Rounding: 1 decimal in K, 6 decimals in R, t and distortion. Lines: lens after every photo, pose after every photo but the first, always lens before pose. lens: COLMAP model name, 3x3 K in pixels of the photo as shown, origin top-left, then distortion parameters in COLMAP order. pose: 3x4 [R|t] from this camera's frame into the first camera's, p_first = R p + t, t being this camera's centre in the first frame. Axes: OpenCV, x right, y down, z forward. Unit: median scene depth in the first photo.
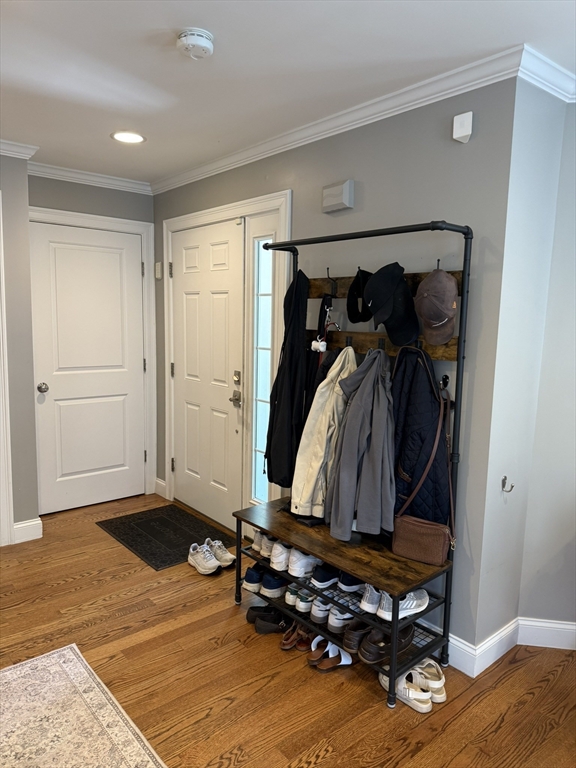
lens RADIAL K [[543.3, 0, 286.9], [0, 543.3, 383.4], [0, 0, 1]] dist [0.003194, 0.000720]
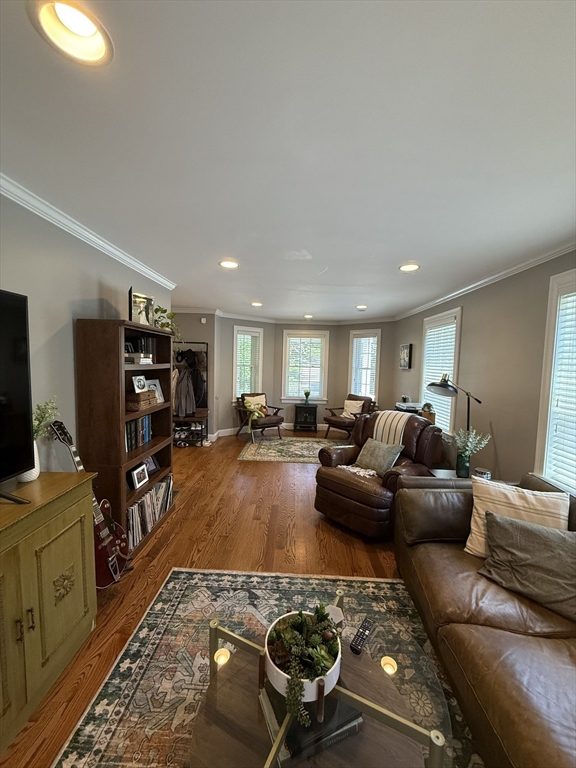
lens RADIAL K [[306.2, 0, 287.4], [0, 306.2, 384.4], [0, 0, 1]] dist [0.001994, 0.000036]
pose [[0.659139, -0.060583, 0.749577, -1.146687], [0.079924, 0.996748, 0.010279, 0.092931], [-0.747762, 0.053134, 0.661838, -1.180300]]
